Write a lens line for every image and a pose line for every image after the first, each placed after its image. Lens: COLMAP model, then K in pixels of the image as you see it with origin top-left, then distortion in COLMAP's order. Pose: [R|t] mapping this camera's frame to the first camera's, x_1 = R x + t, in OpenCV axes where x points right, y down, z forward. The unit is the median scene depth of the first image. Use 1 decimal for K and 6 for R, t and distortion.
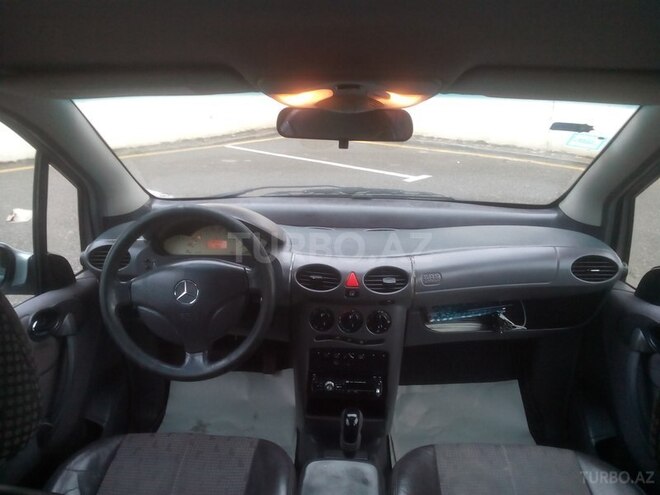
lens RADIAL K [[530.6, 0, 330.0], [0, 530.6, 247.5], [0, 0, 1]] dist [0.088203, -0.224813]
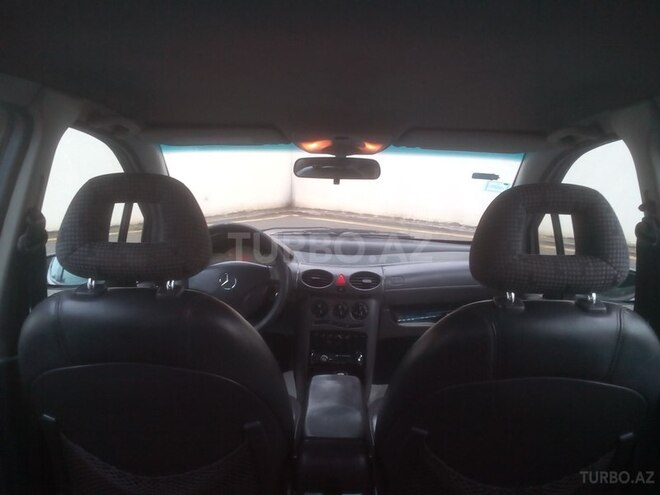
lens RADIAL K [[530.6, 0, 330.0], [0, 530.6, 247.5], [0, 0, 1]] dist [0.088203, -0.224813]
pose [[0.999500, 0.013002, 0.028806, -0.029099], [-0.008184, 0.986843, -0.161473, 0.200501], [-0.030526, 0.161157, 0.986457, -0.407394]]
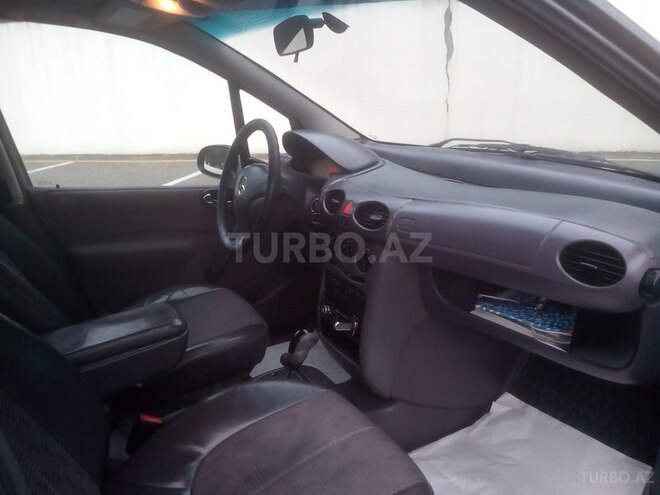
lens RADIAL K [[530.6, 0, 330.0], [0, 530.6, 247.5], [0, 0, 1]] dist [0.088203, -0.224813]
pose [[0.521976, 0.231648, -0.820902, 0.827257], [-0.242978, 0.962923, 0.117226, 0.023269], [0.817620, 0.138272, 0.558908, 0.418016]]
